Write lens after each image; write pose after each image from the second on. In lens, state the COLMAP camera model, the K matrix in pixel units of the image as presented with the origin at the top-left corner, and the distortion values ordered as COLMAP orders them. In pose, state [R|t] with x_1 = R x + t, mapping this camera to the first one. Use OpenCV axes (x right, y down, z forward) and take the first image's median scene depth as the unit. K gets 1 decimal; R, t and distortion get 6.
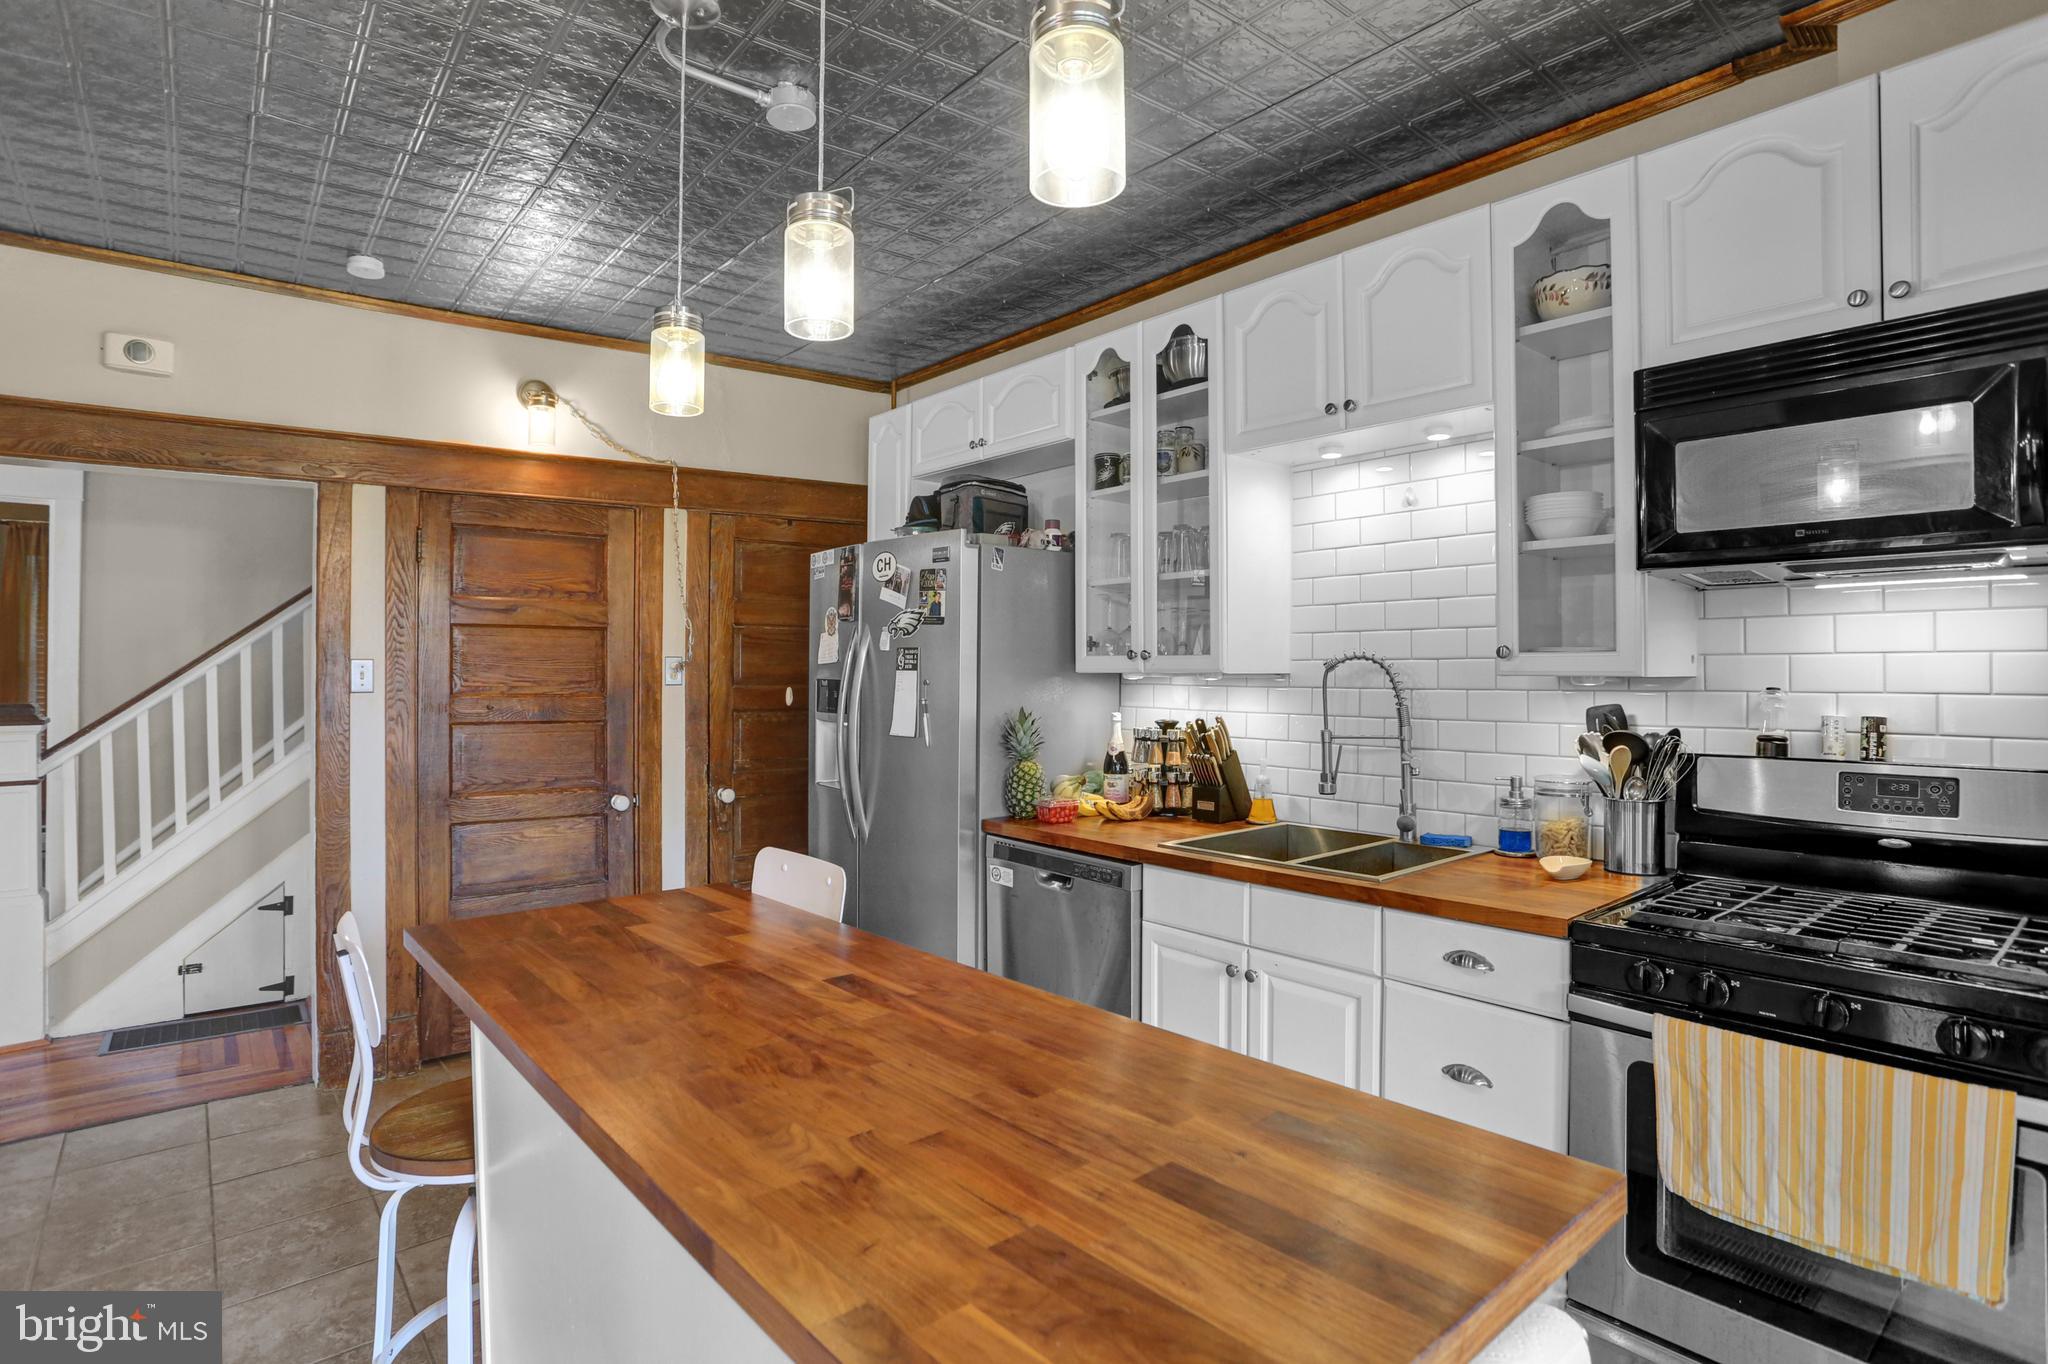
lens RADIAL K [[1042.5, 0, 1018.2], [0, 1042.5, 665.6], [0, 0, 1]] dist [-0.095163, 0.060567]
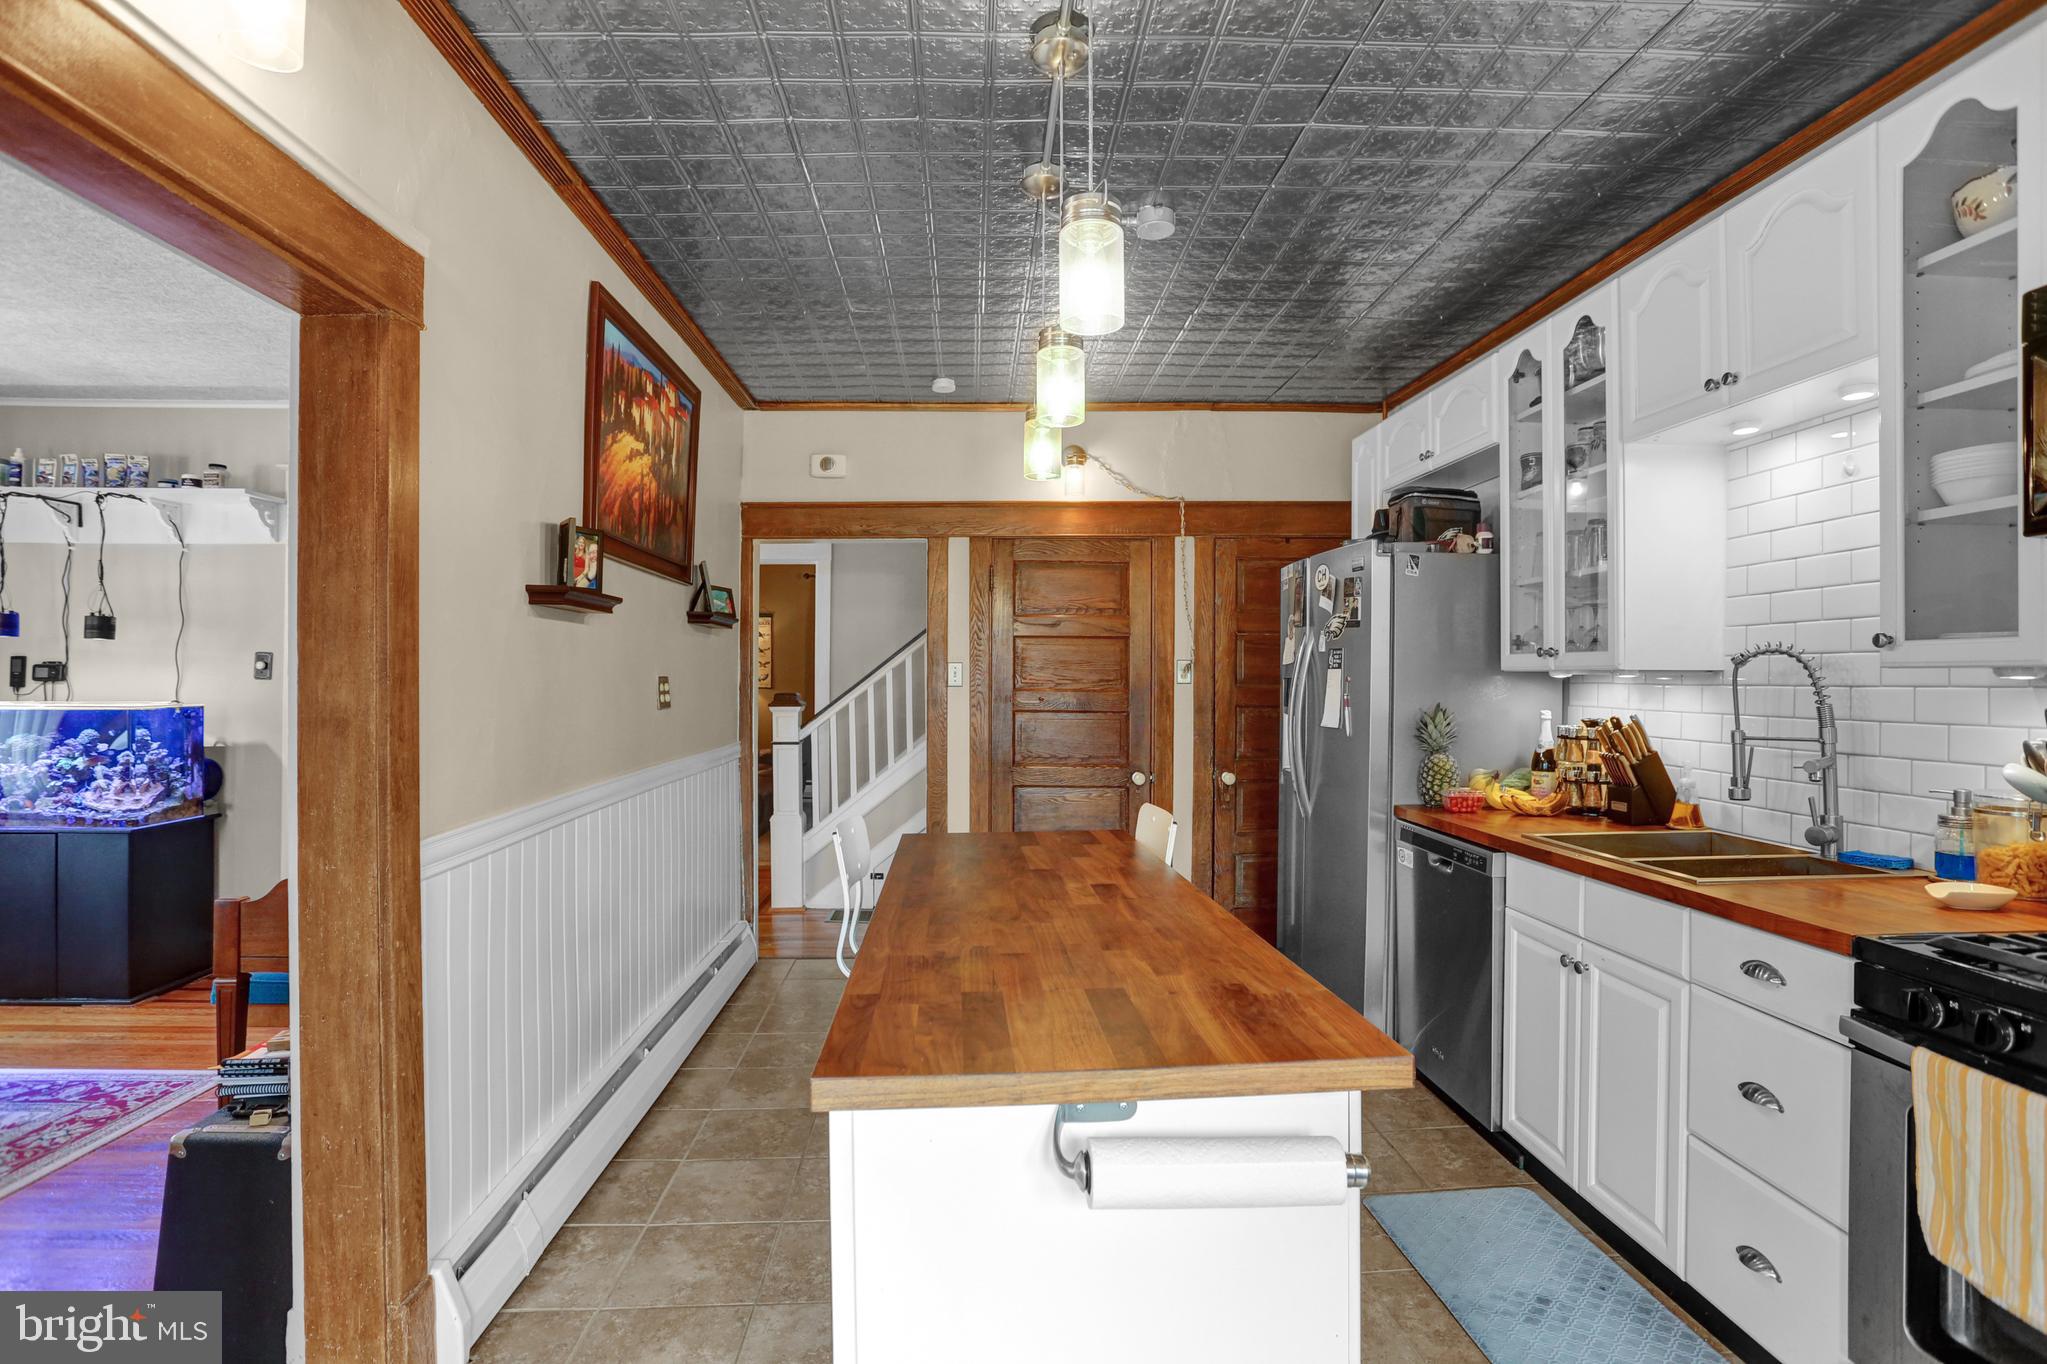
lens RADIAL K [[1001.9, 0, 1020.9], [0, 1001.9, 673.5], [0, 0, 1]] dist [-0.062552, 0.025620]
pose [[0.809633, -0.000181, -0.586936, 0.246849], [-0.001009, 0.999998, -0.001701, 0.011758], [0.586935, 0.001970, 0.809631, -0.067183]]
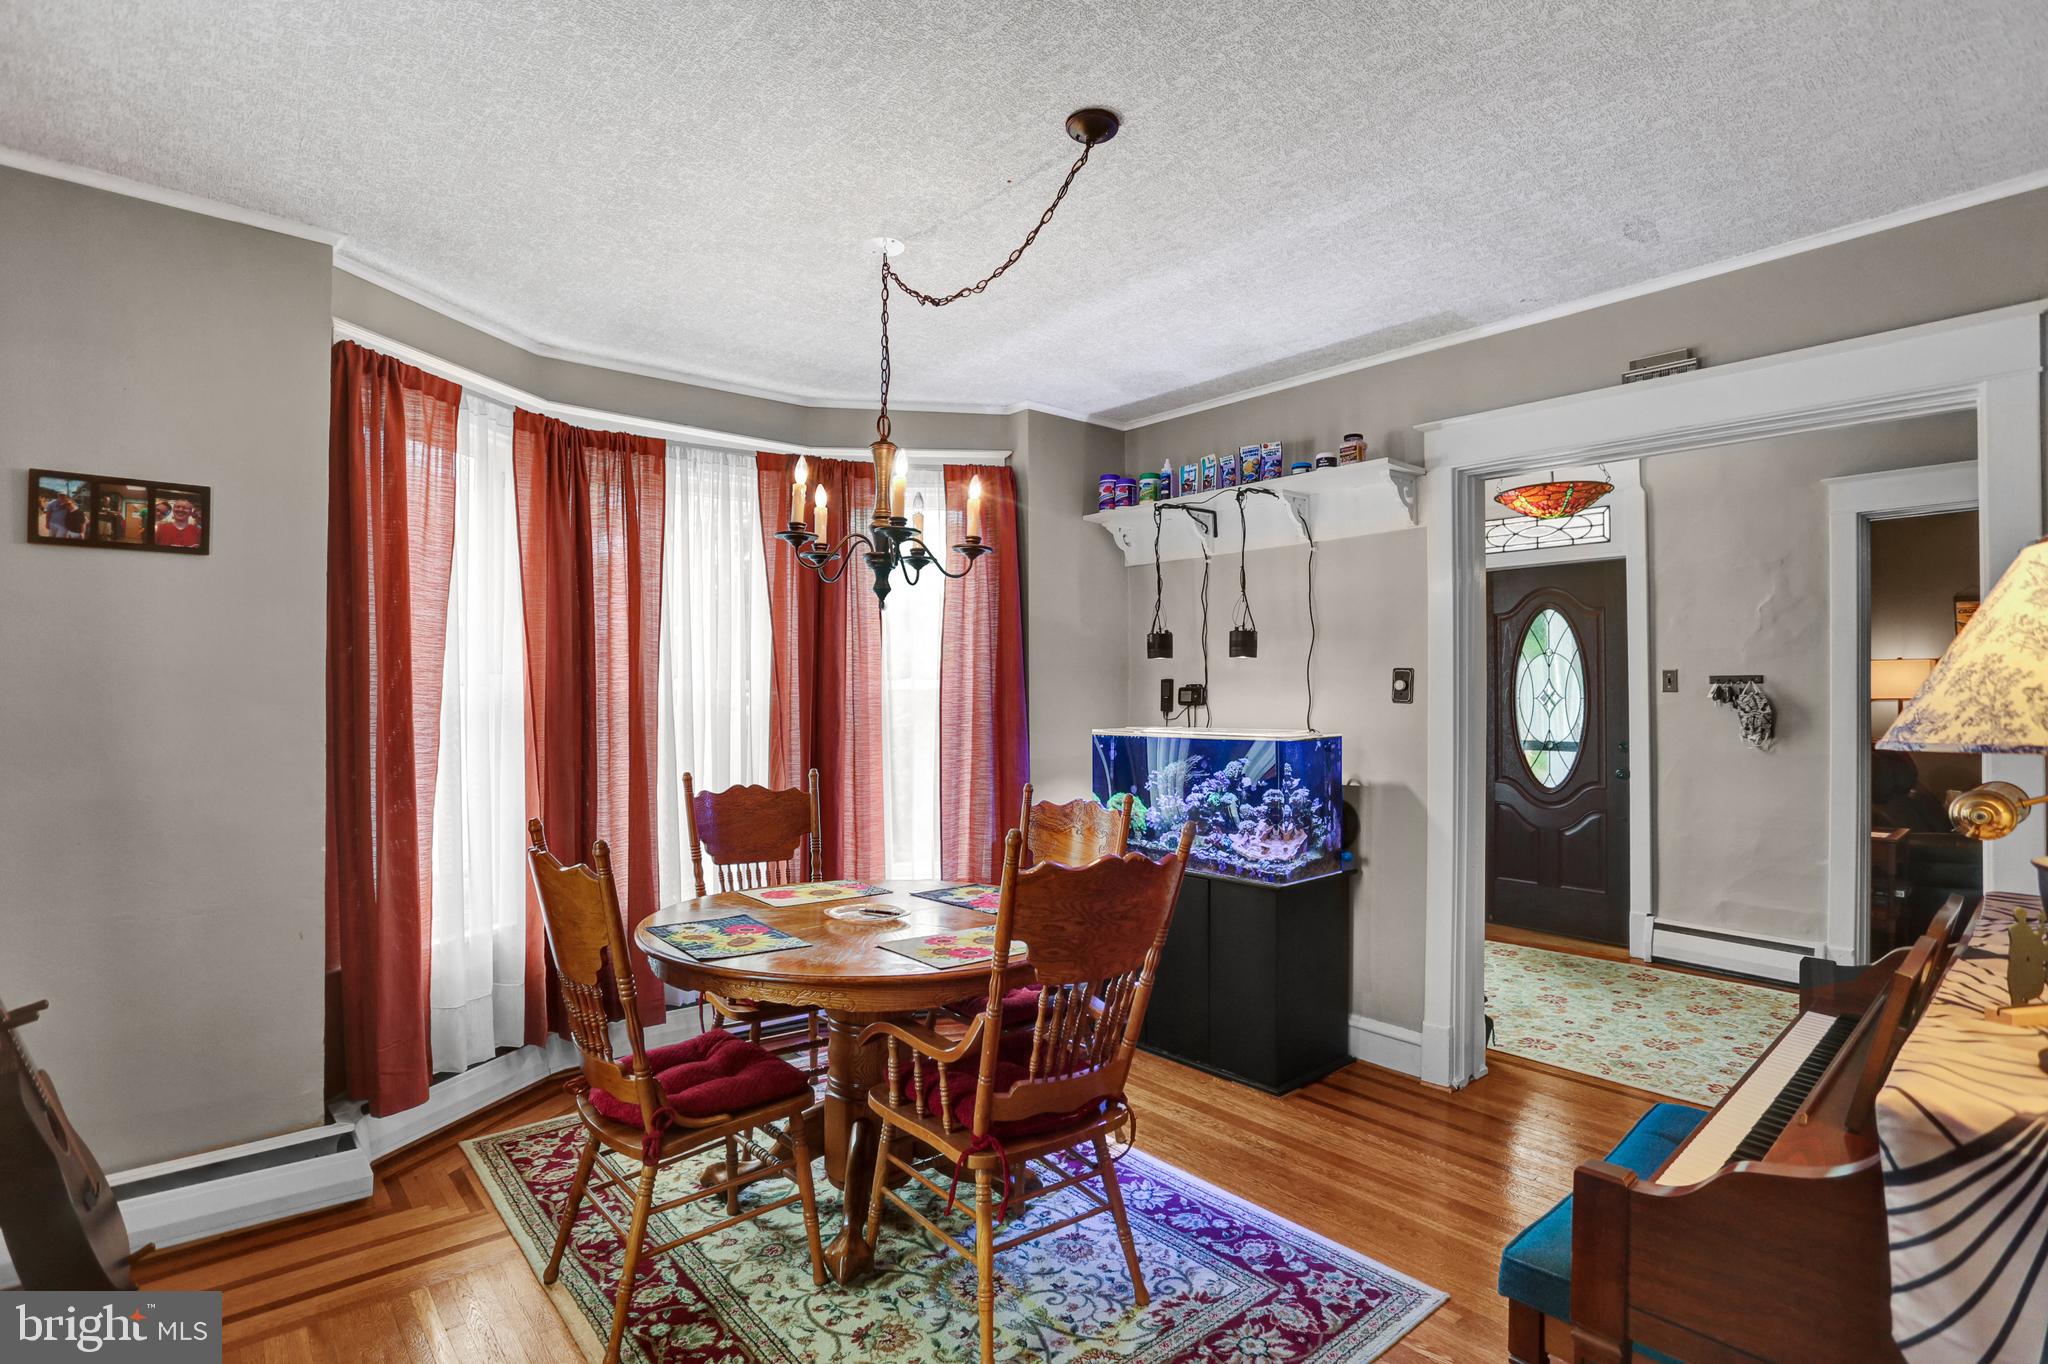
lens RADIAL K [[1001.6, 0, 1021.0], [0, 1001.6, 690.9], [0, 0, 1]] dist [-0.077038, 0.030295]
pose [[0.036142, -0.008914, -0.999307, -0.390439], [0.005046, 0.999949, -0.008737, 0.013007], [0.999334, -0.004727, 0.036185, -0.041374]]
